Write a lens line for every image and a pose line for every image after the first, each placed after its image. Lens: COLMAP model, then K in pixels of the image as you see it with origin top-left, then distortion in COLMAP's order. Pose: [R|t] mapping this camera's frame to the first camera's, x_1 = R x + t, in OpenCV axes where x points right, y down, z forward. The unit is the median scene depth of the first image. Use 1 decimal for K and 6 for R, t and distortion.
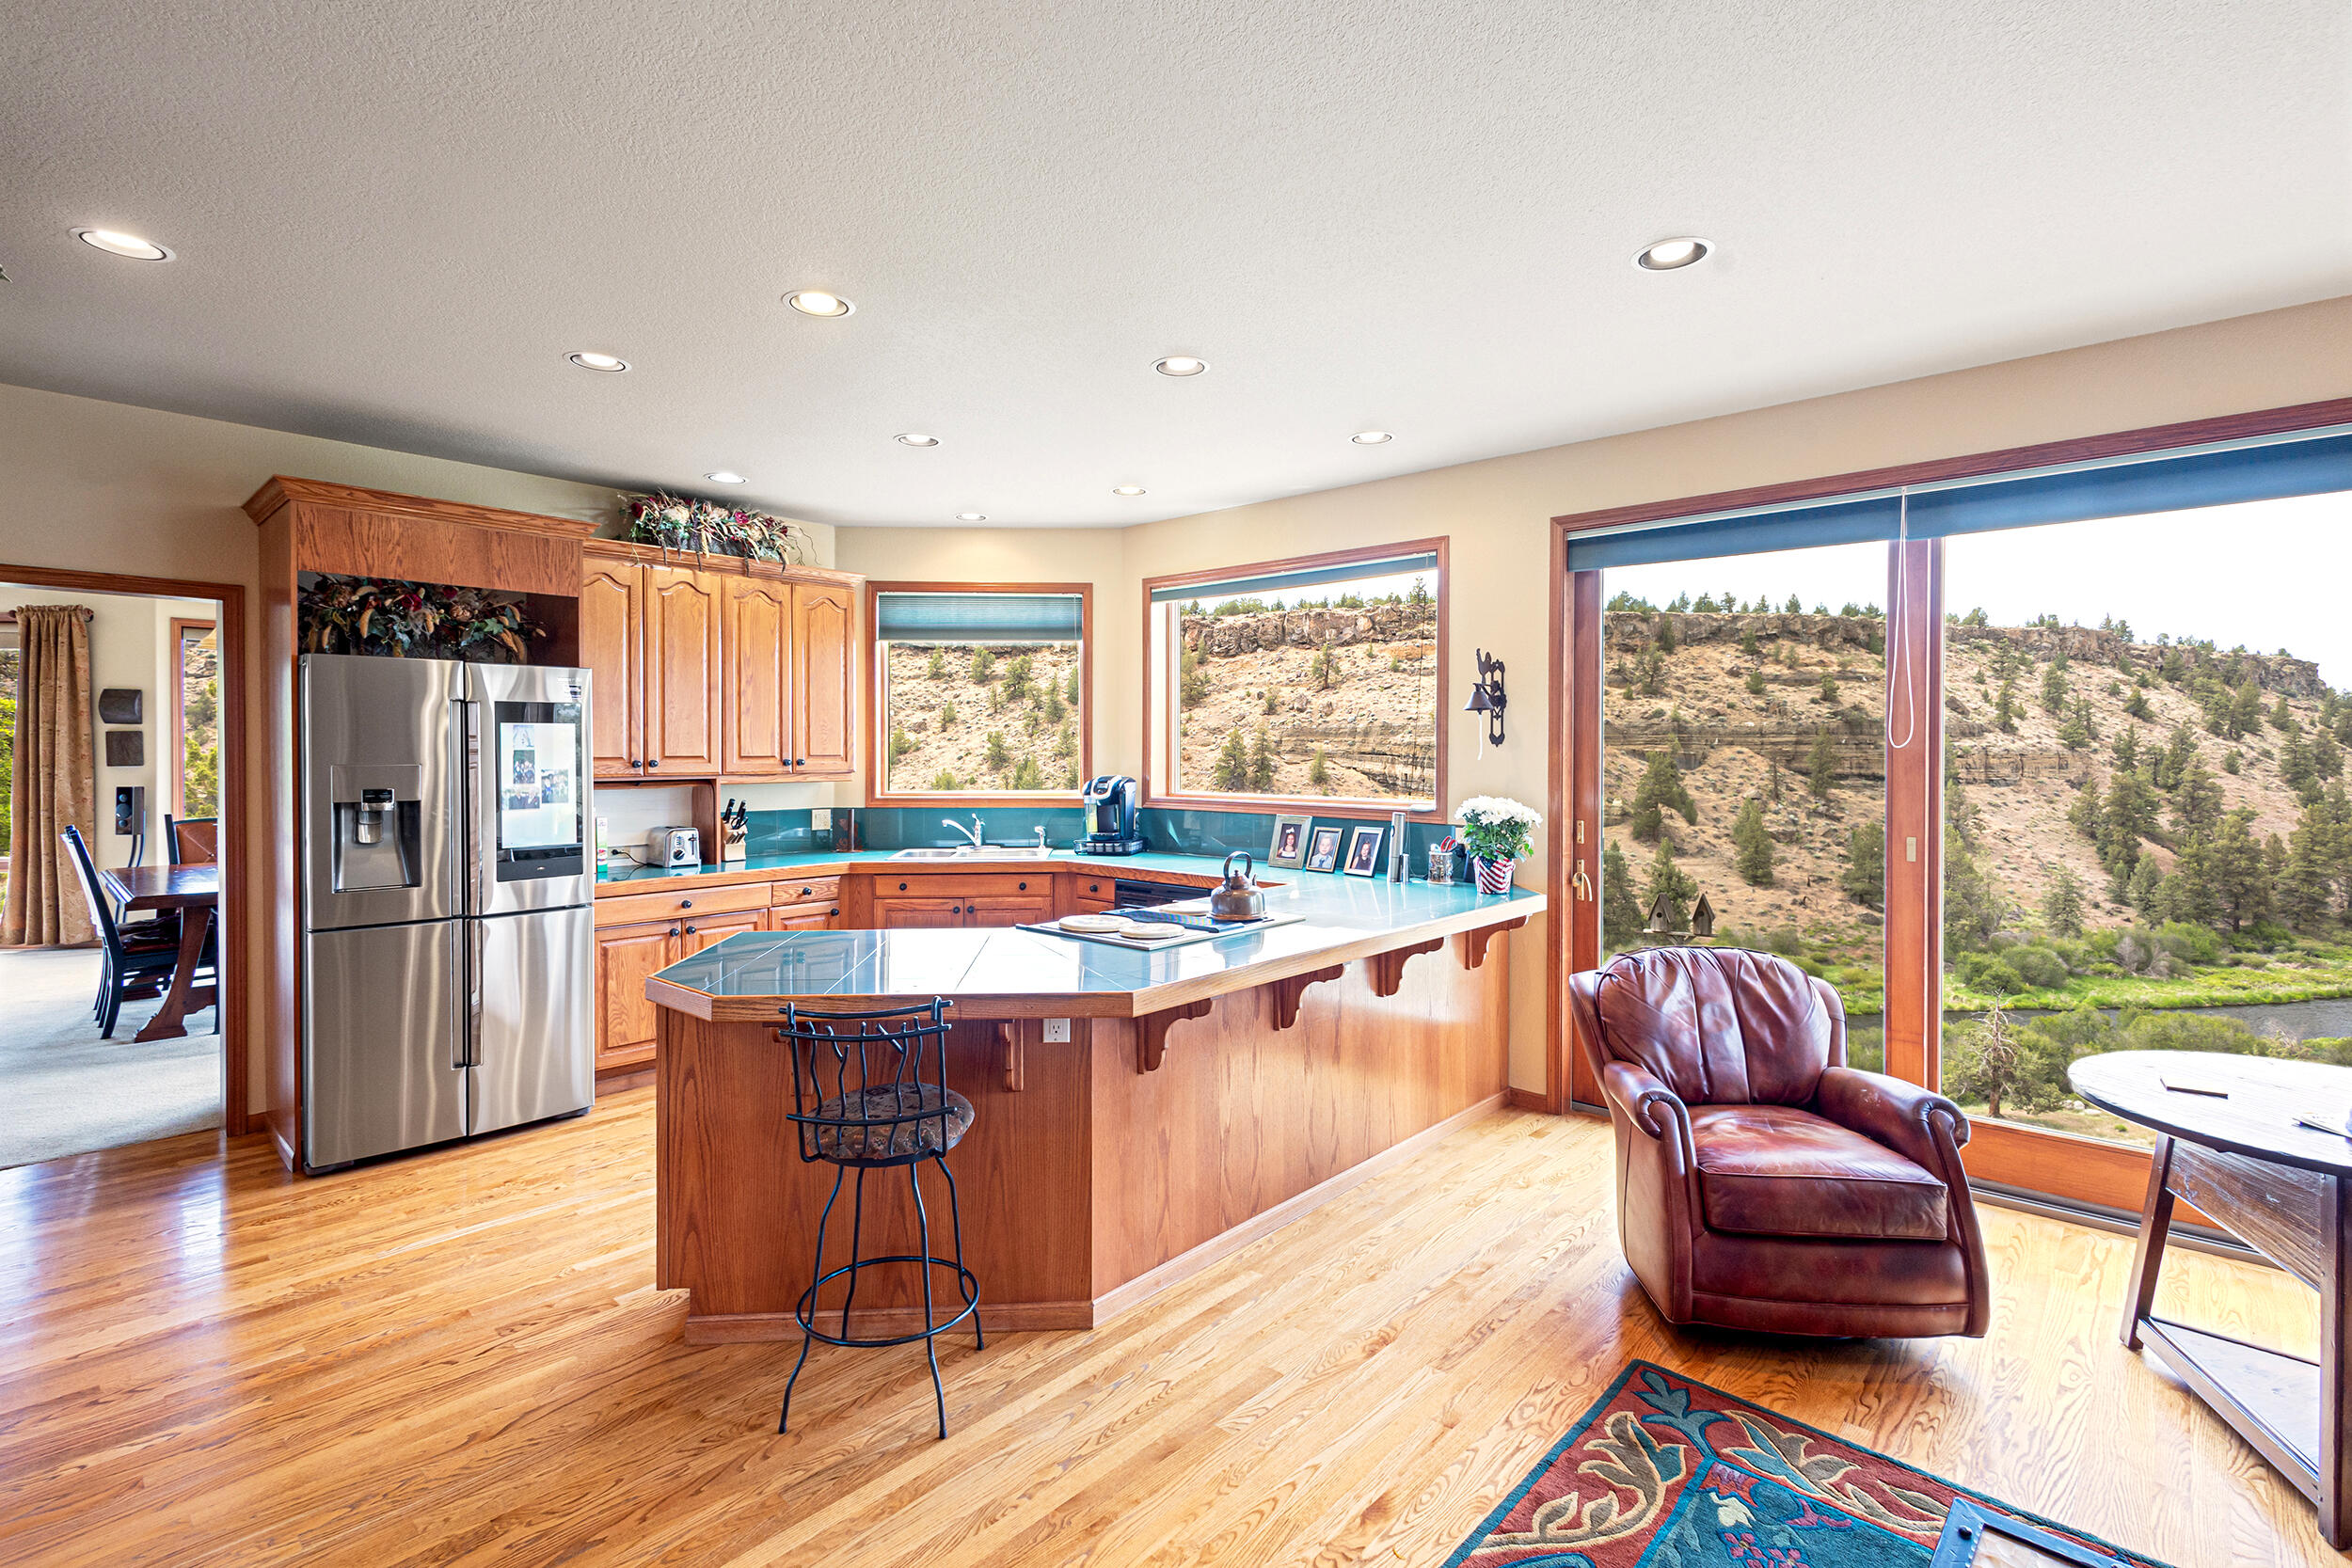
lens RADIAL K [[1022.8, 0, 1274.5], [0, 1022.8, 763.4], [0, 0, 1]] dist [0.014214, -0.004029]
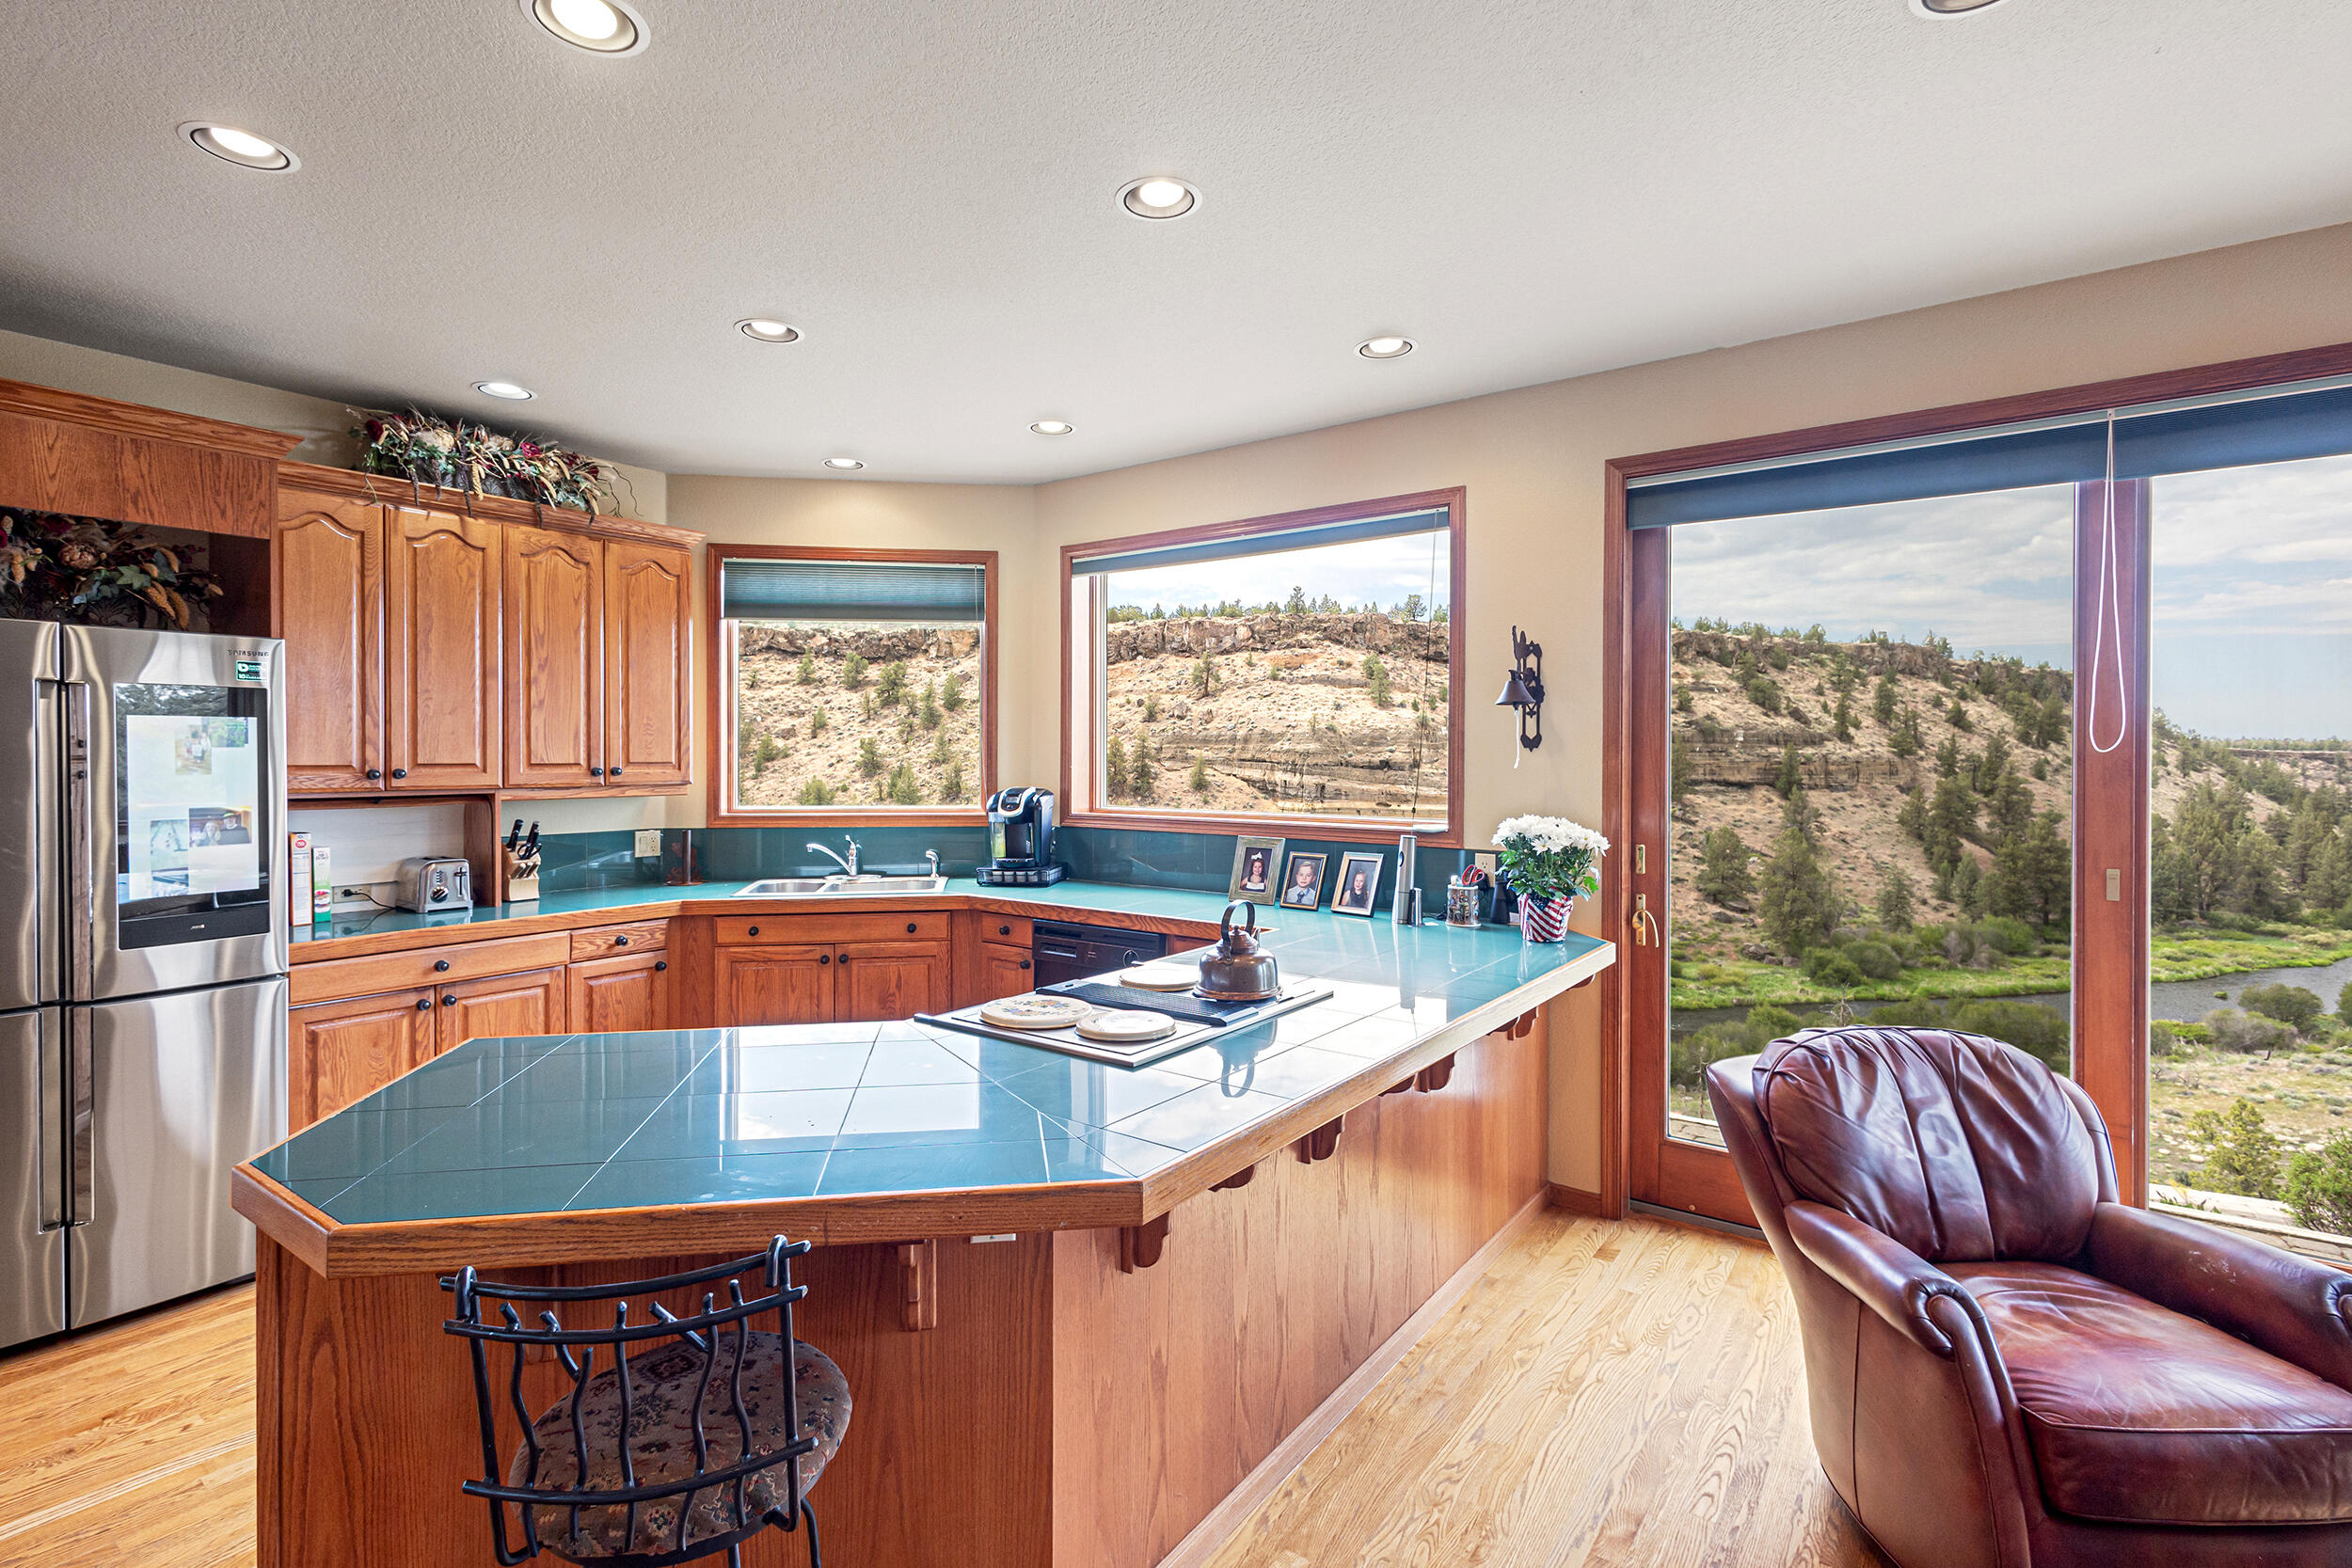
lens RADIAL K [[1009.6, 0, 1245.4], [0, 1009.6, 767.1], [0, 0, 1]] dist [0.013818, -0.000595]
pose [[0.995877, -0.000714, 0.090707, -0.060125], [0.001009, 0.999994, -0.003215, -0.001403], [-0.090704, 0.003293, 0.995872, 0.198648]]
